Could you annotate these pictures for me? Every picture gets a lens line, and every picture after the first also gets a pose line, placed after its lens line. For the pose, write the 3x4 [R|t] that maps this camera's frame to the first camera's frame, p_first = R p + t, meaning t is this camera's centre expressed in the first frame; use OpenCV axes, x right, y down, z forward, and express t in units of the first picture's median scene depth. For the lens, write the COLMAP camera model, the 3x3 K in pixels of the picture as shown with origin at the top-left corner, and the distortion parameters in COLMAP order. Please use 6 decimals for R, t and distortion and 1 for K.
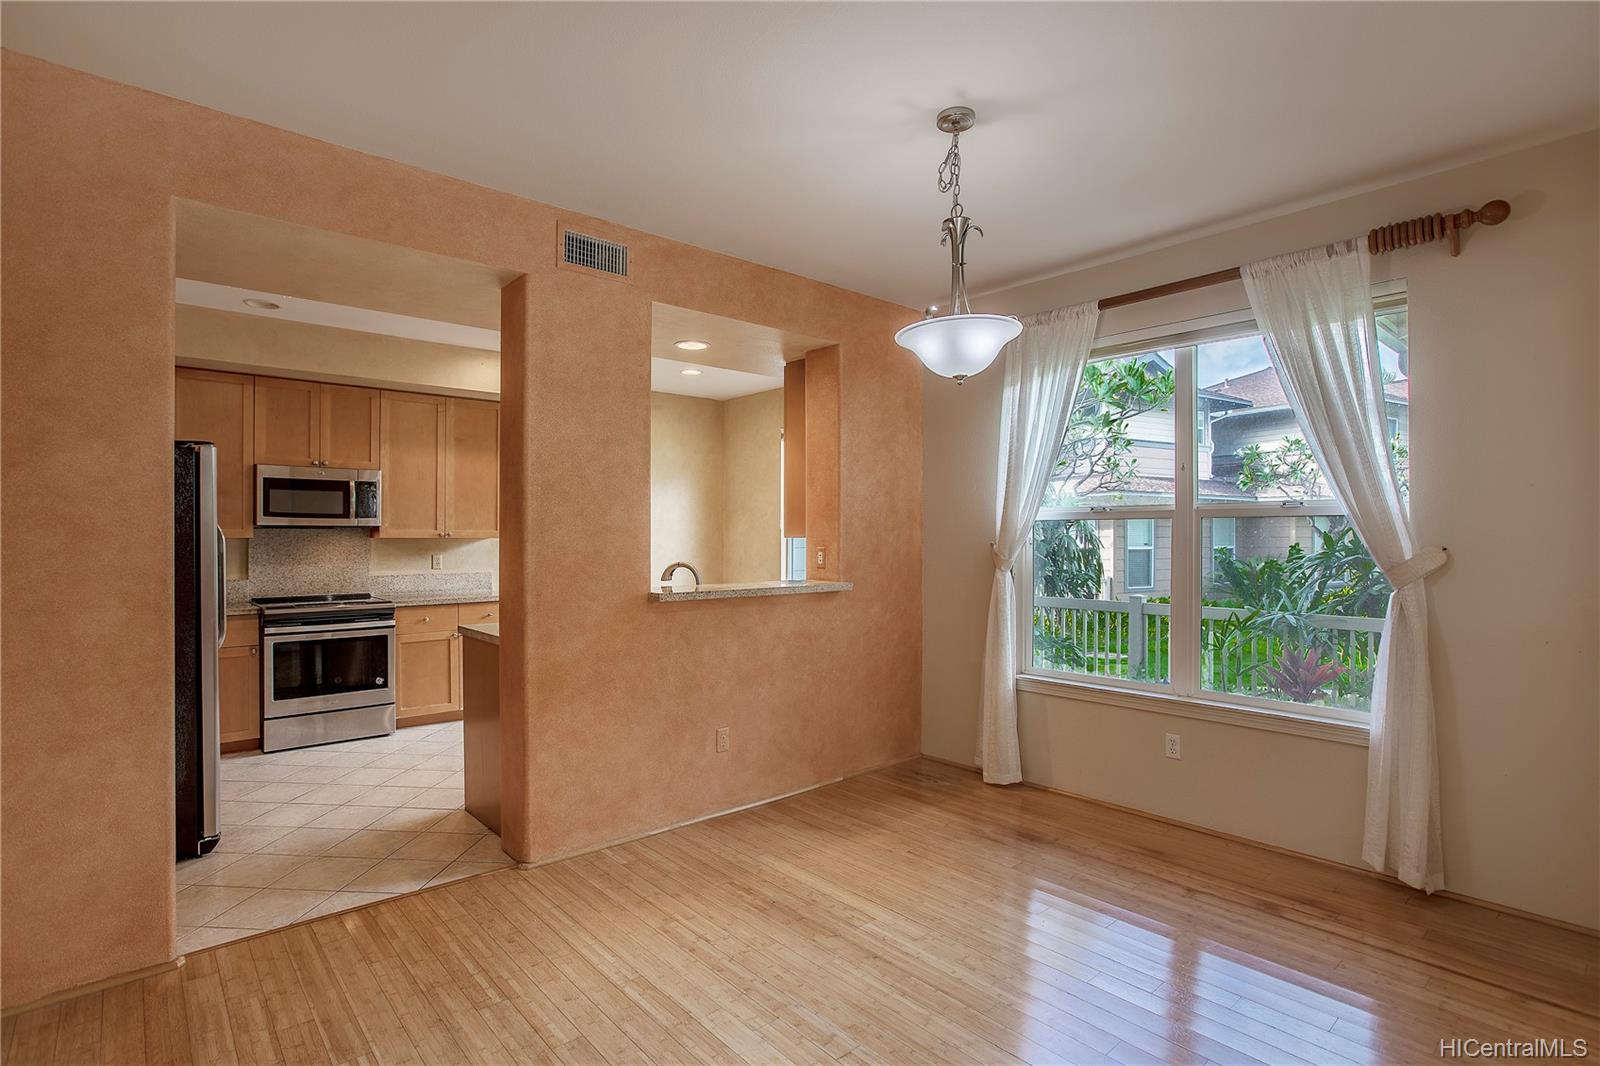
lens RADIAL K [[780.8, 0, 772.7], [0, 780.8, 533.5], [0, 0, 1]] dist [-0.002977, -0.000231]
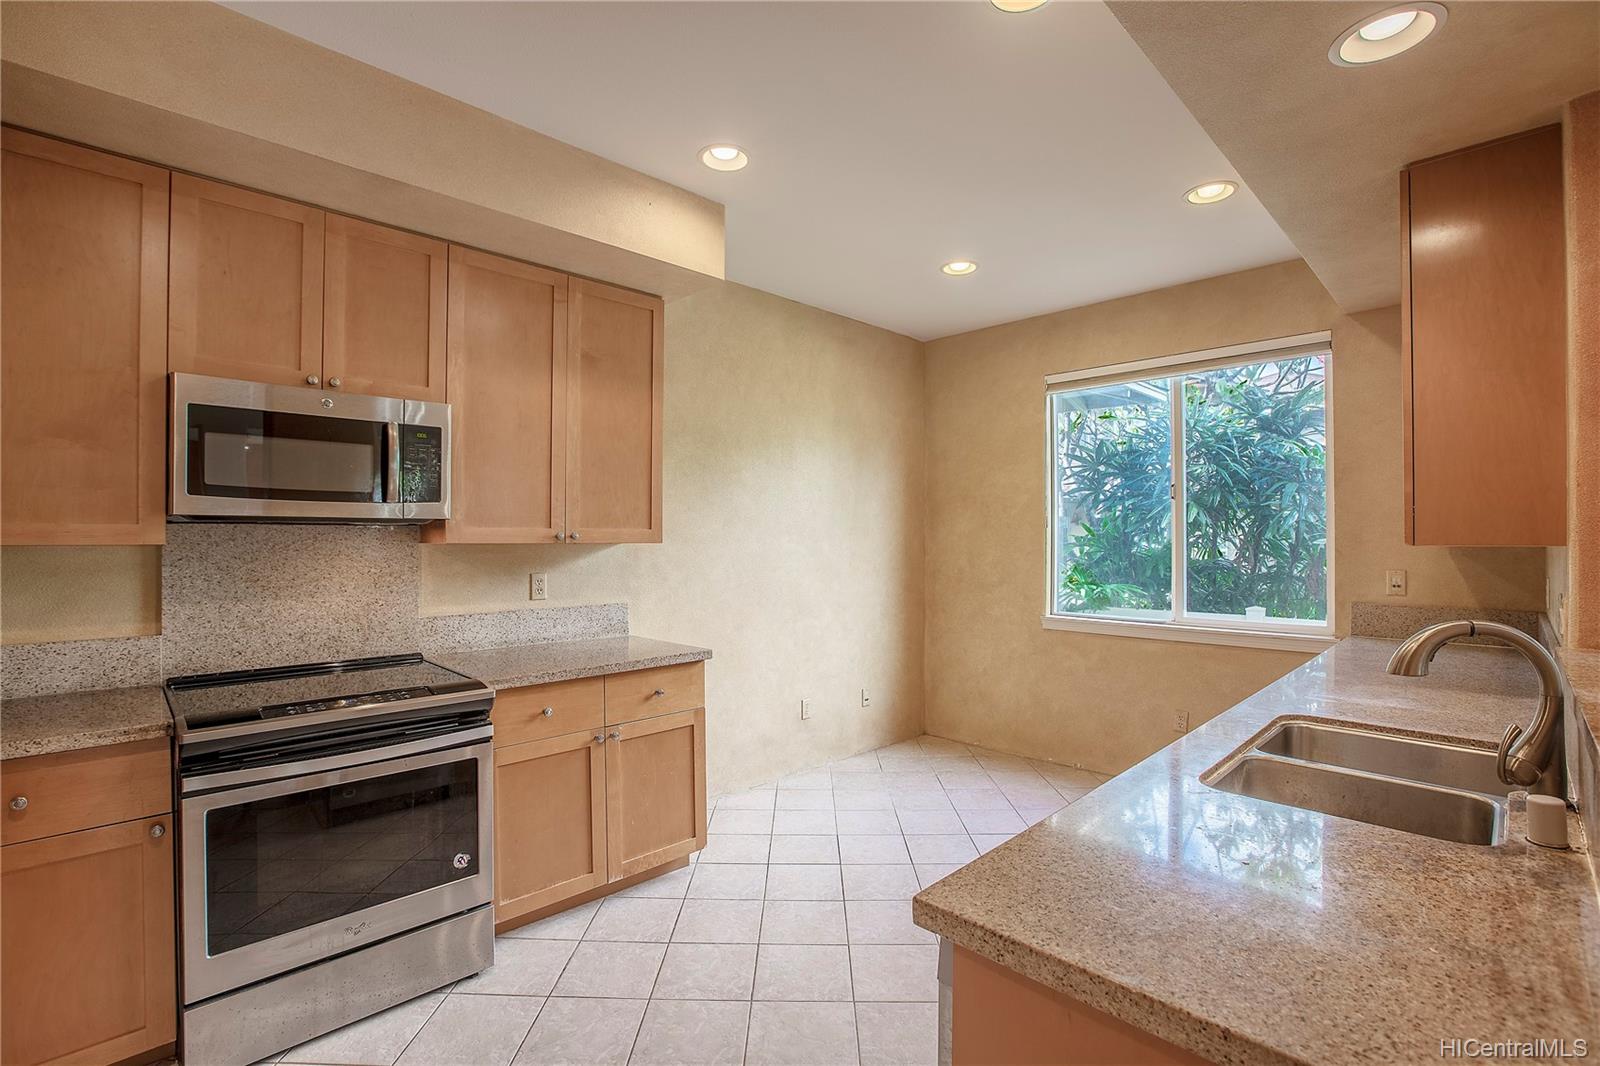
lens RADIAL K [[728.8, 0, 800.0], [0, 728.8, 533.0], [0, 0, 1]] dist [-0.045144, 0.019955]
pose [[0.996890, 0.002666, 0.078756, -0.338342], [-0.002787, 0.999995, 0.001422, -0.002315], [-0.078751, -0.001637, 0.996893, 0.565401]]
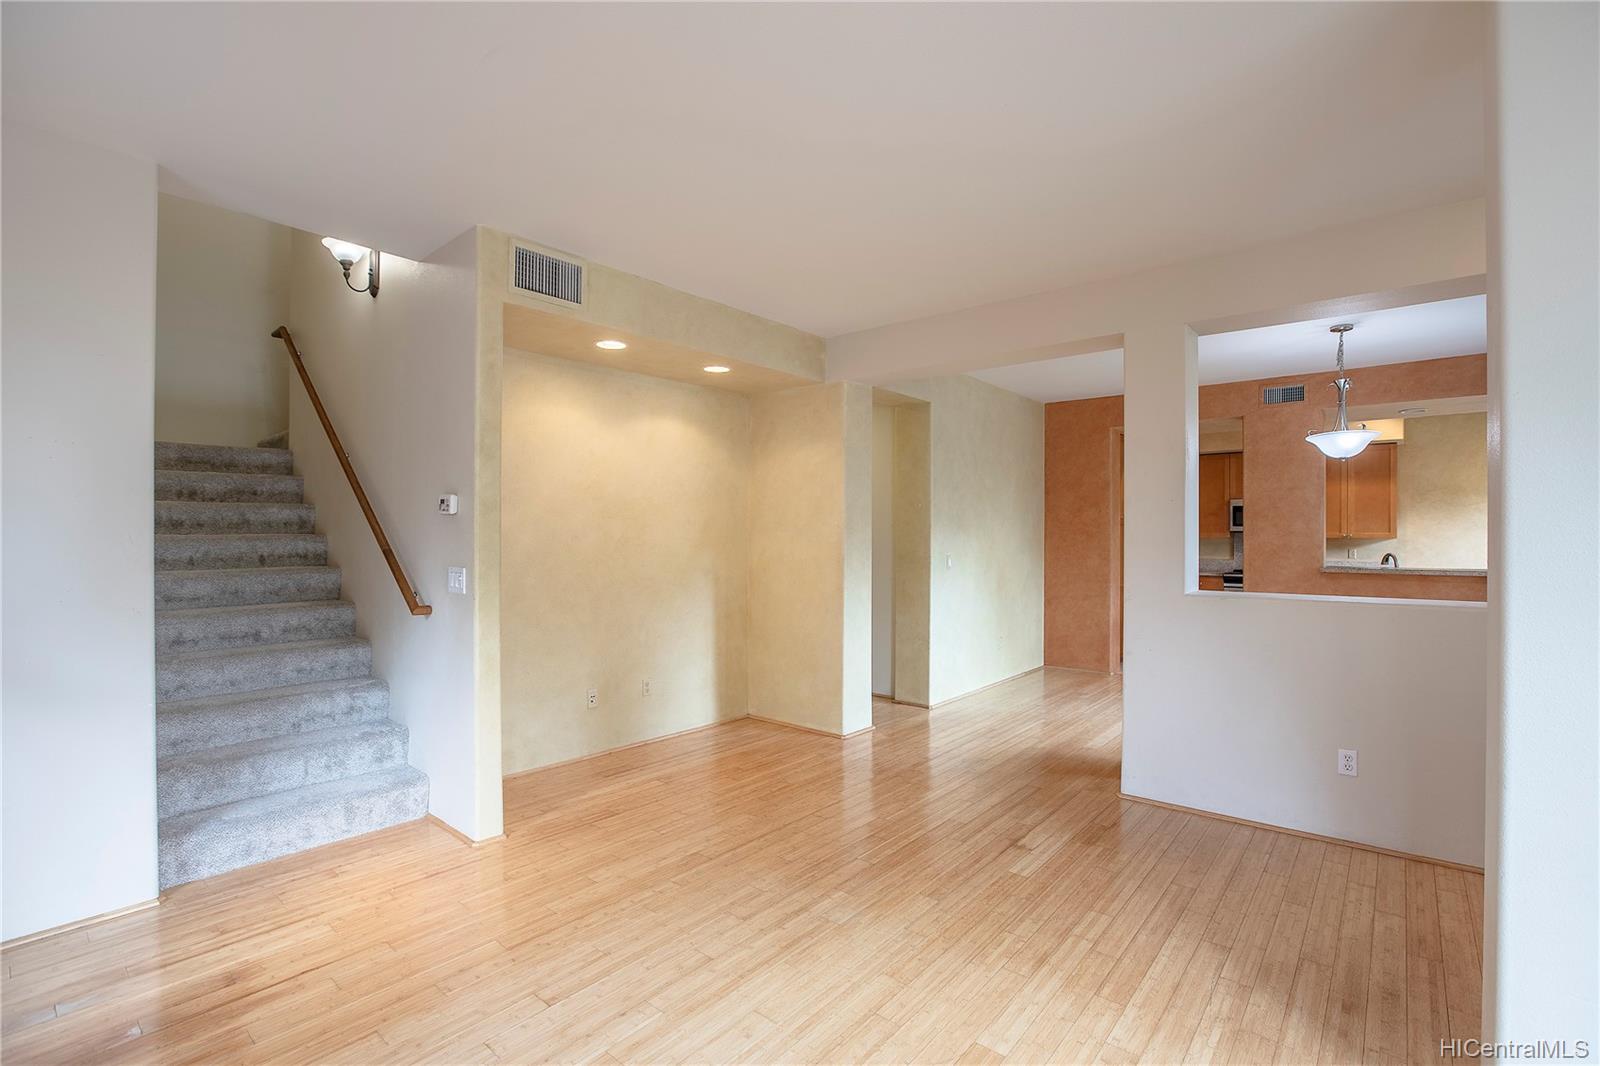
lens RADIAL K [[728.8, 0, 800.0], [0, 728.8, 533.0], [0, 0, 1]] dist [-0.045144, 0.019955]
pose [[0.162697, -0.005014, -0.986663, 0.896300], [0.002682, 0.999986, -0.004639, -0.000463], [0.986672, -0.001892, 0.162708, -0.335677]]
